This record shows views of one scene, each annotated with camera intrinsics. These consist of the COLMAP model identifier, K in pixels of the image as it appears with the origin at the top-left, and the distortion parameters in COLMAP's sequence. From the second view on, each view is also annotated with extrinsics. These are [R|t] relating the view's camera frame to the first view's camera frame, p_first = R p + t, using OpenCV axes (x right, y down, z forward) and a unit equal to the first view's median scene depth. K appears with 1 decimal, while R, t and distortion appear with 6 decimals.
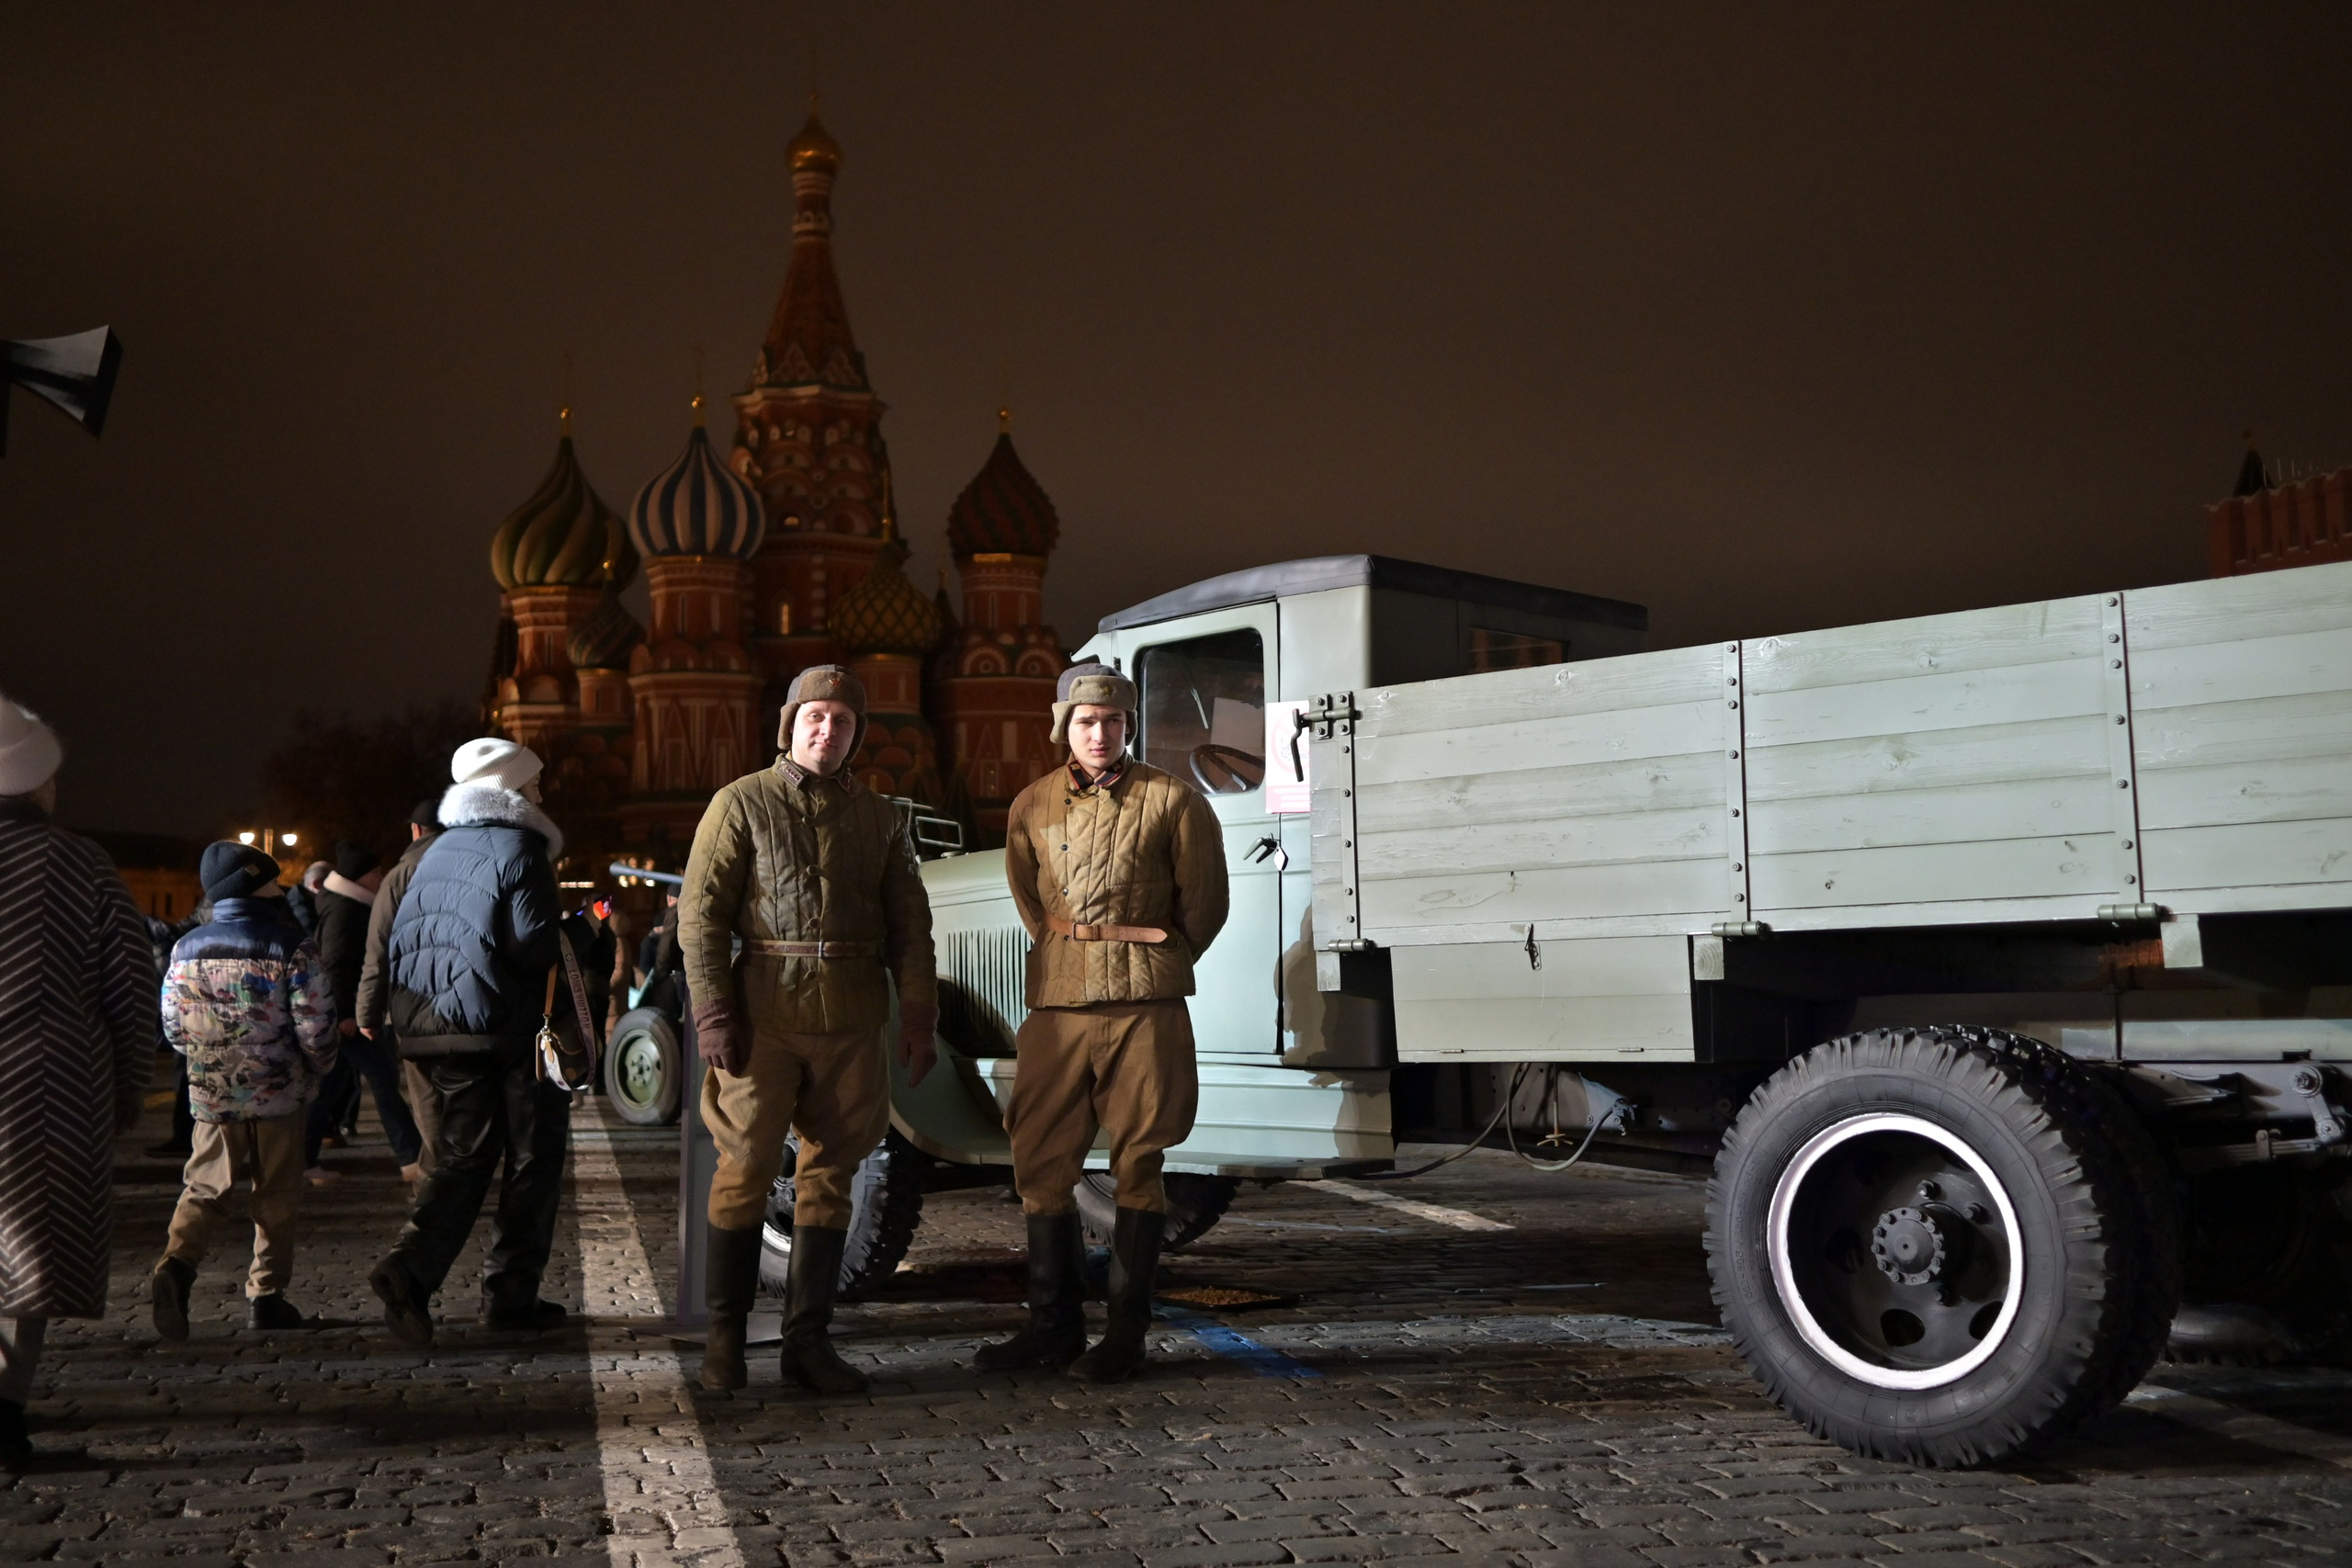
lens RADIAL K [[2481.7, 0, 1176.0], [0, 2481.7, 784.0], [0, 0, 1]] dist [0.042931, 0.003324]
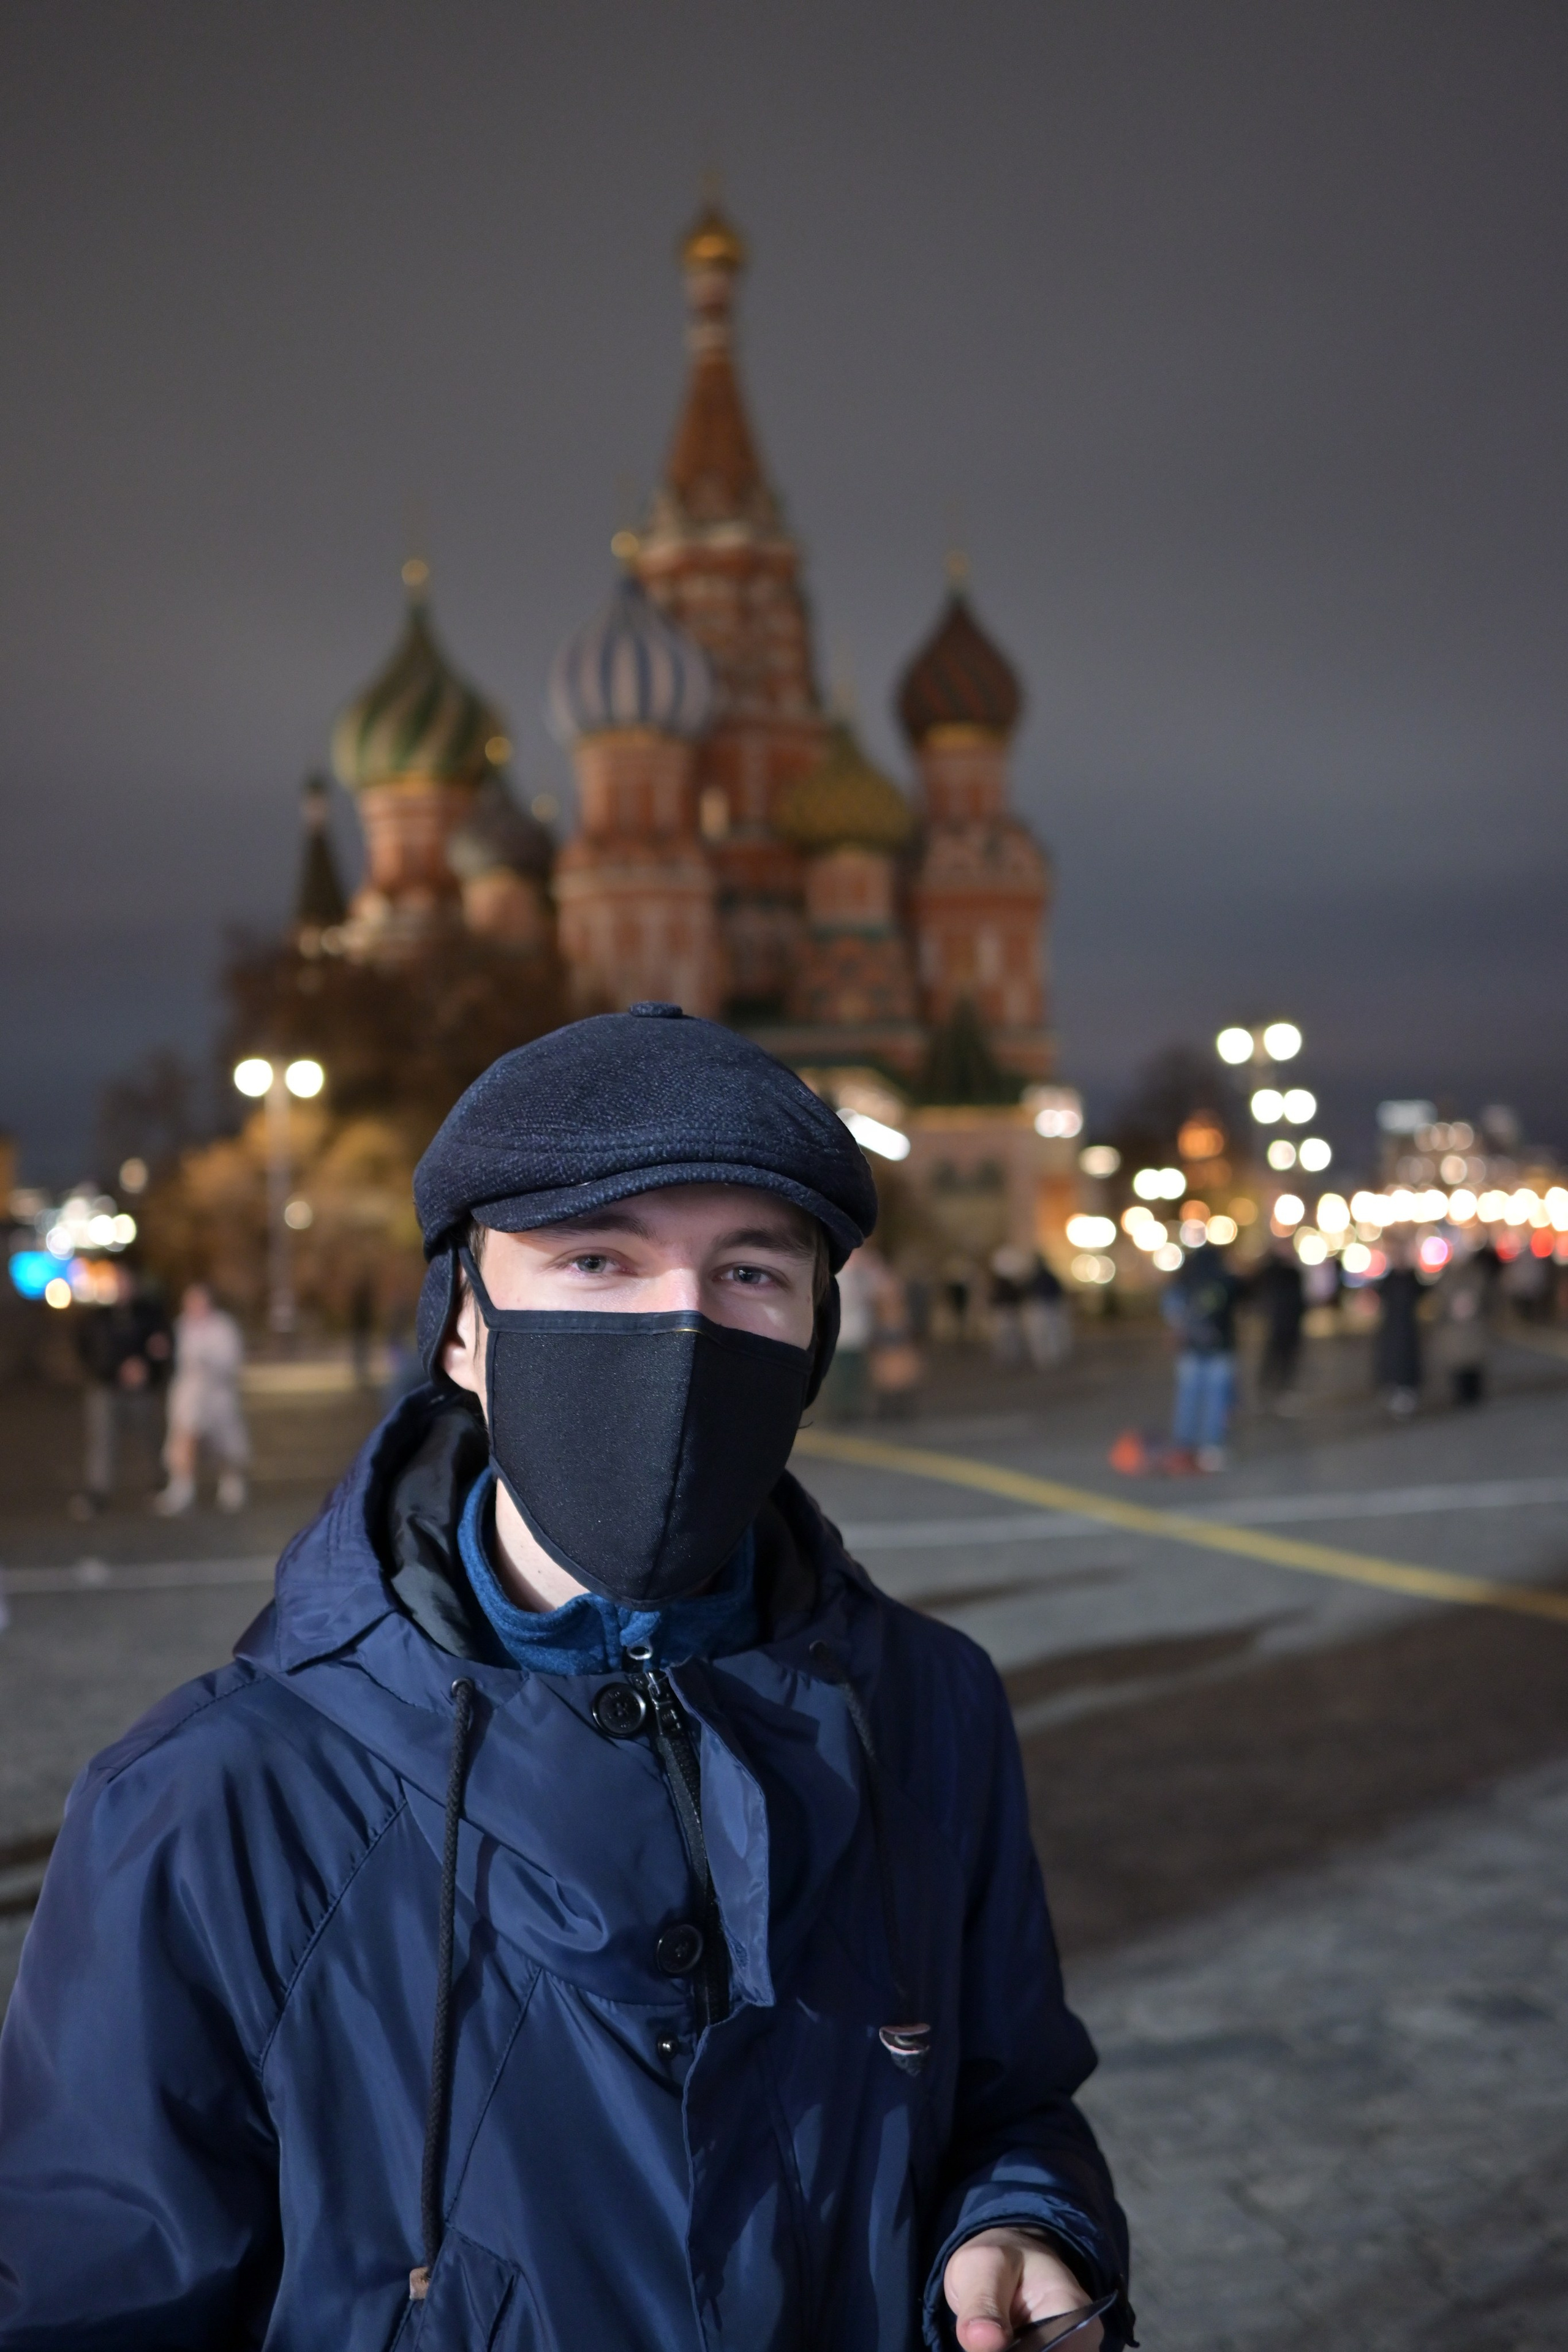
lens RADIAL K [[2482.0, 0, 784.0], [0, 2482.0, 1176.0], [0, 0, 1]] dist [0.042931, 0.003324]
pose [[0.999472, -0.016919, 0.027755, -0.157014], [0.015234, 0.998093, 0.059816, 0.005220], [-0.028714, -0.059361, 0.997824, 0.160883]]
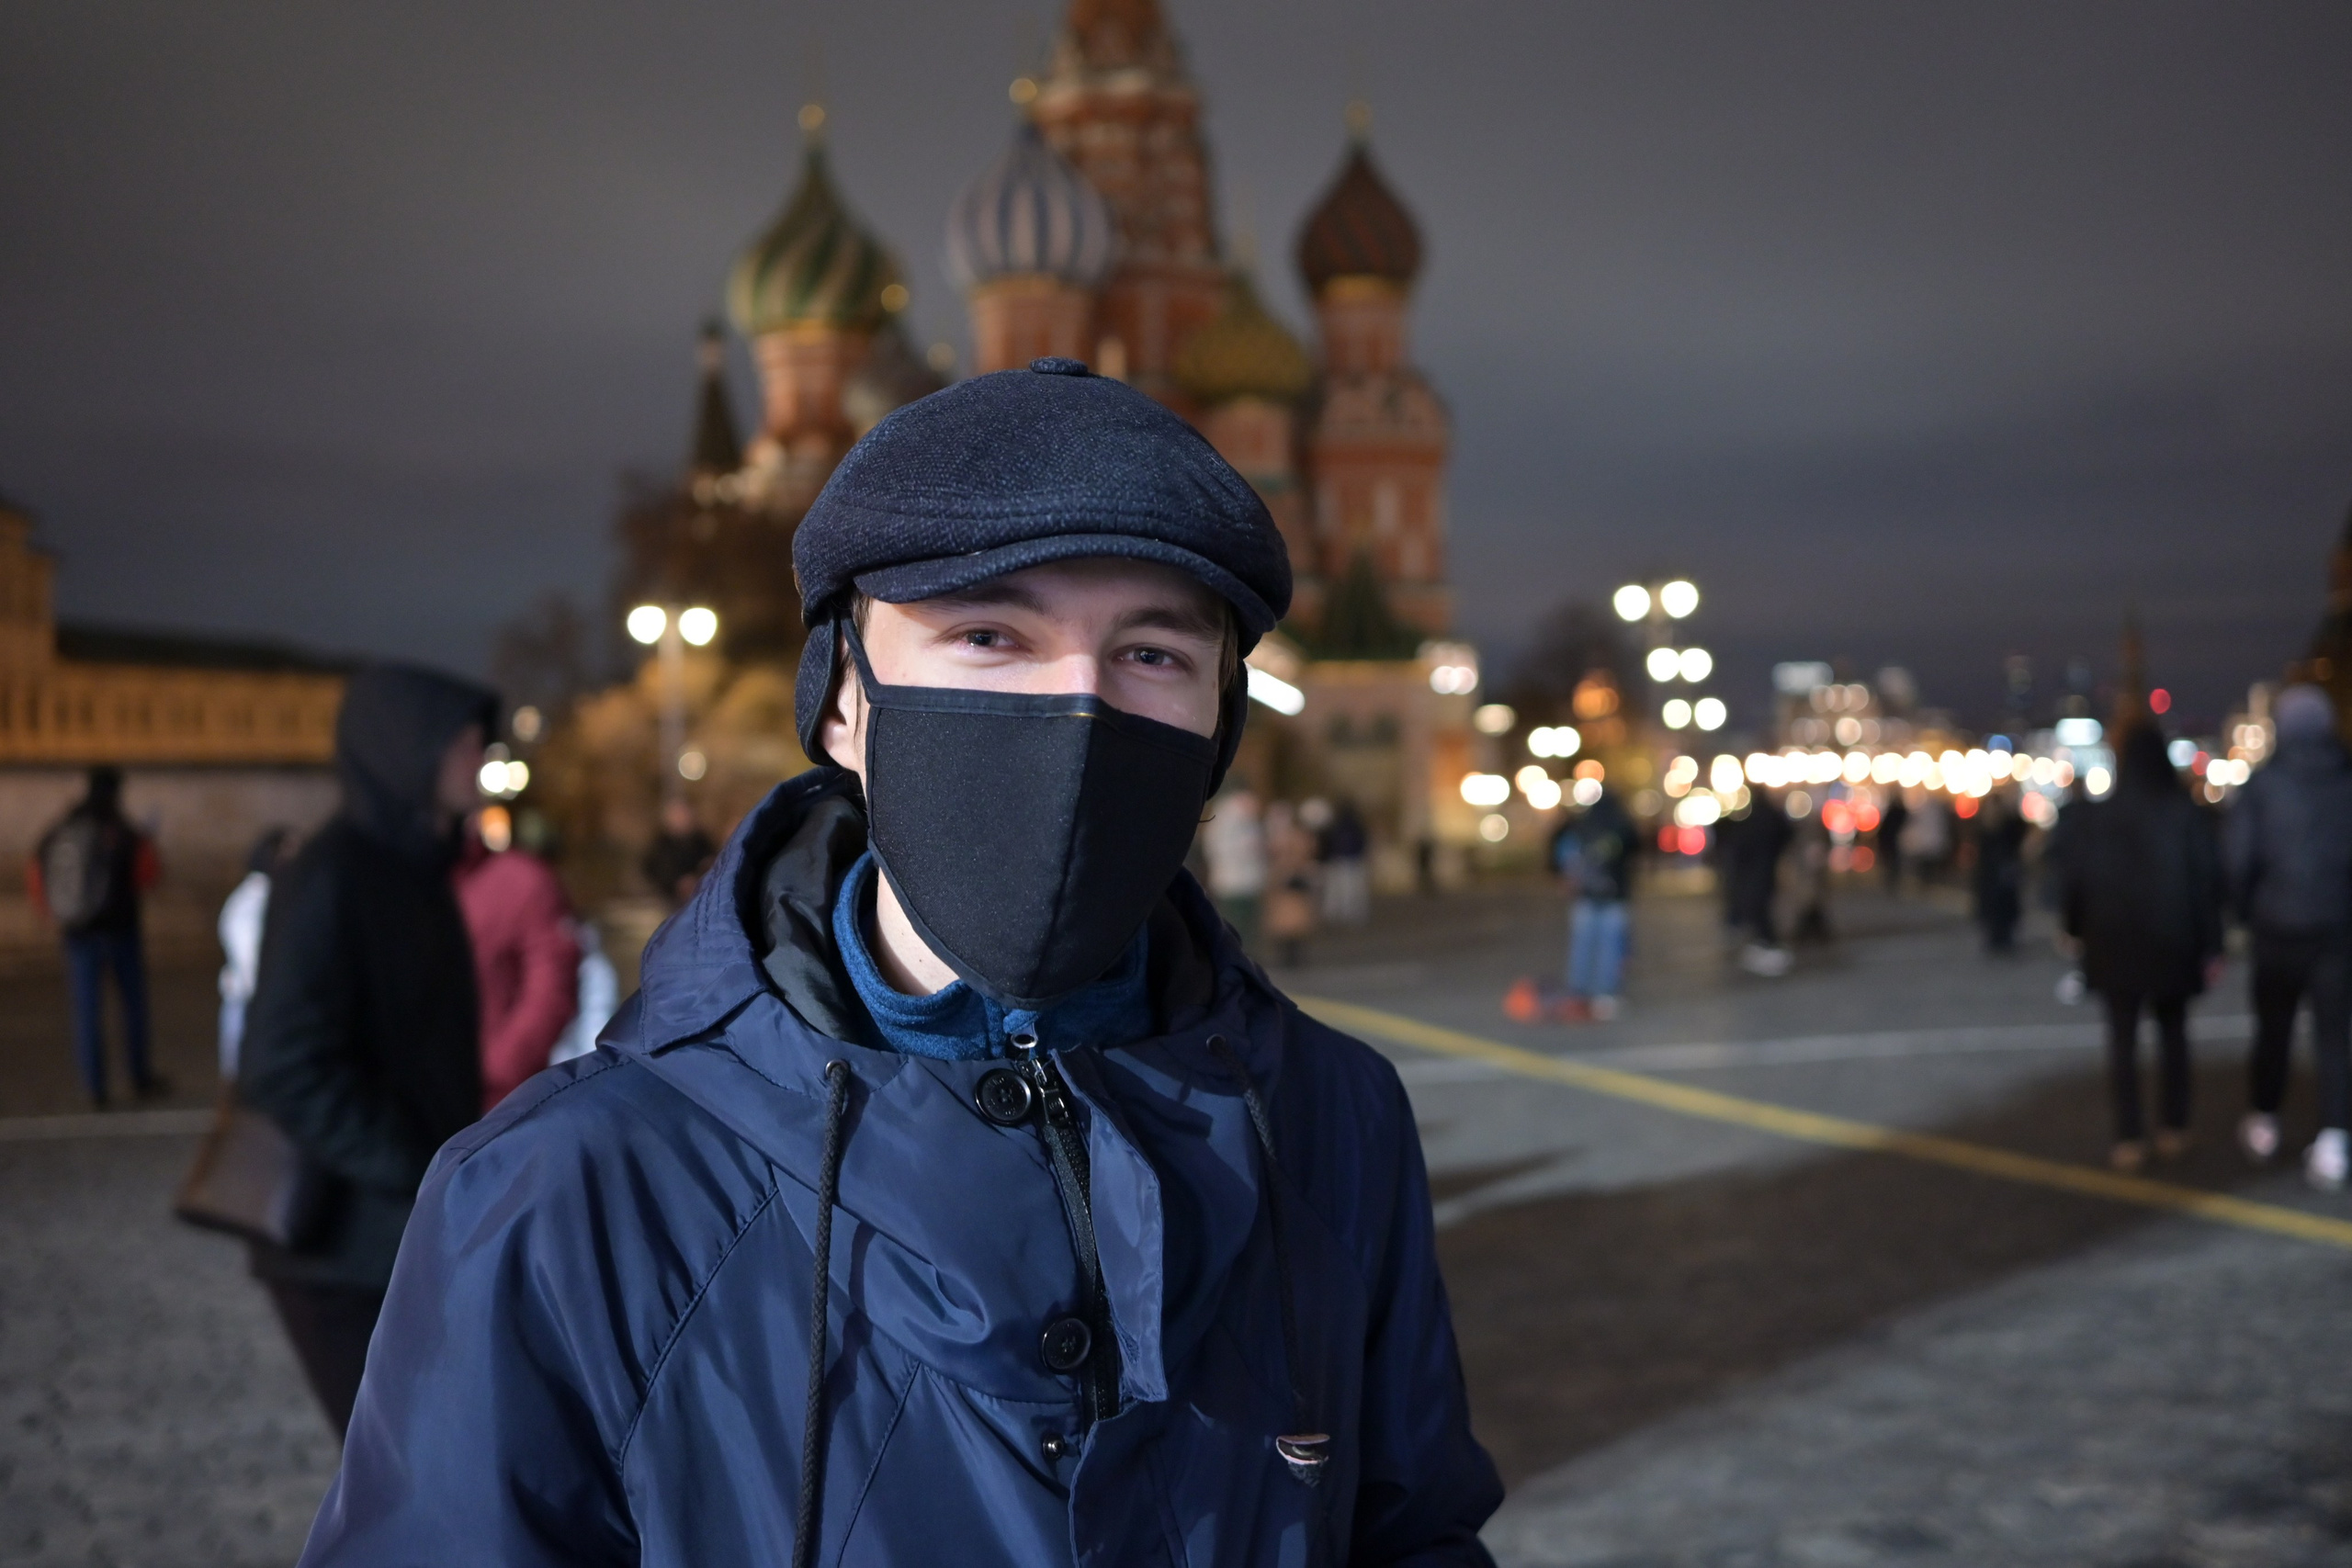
lens RADIAL K [[2481.7, 0, 1176.0], [0, 2481.7, 784.0], [0, 0, 1]] dist [0.042931, 0.003324]
pose [[0.999598, -0.010205, 0.026466, -0.157028], [0.008057, 0.996759, 0.080036, 0.007114], [-0.027197, -0.079791, 0.996441, 0.162236]]
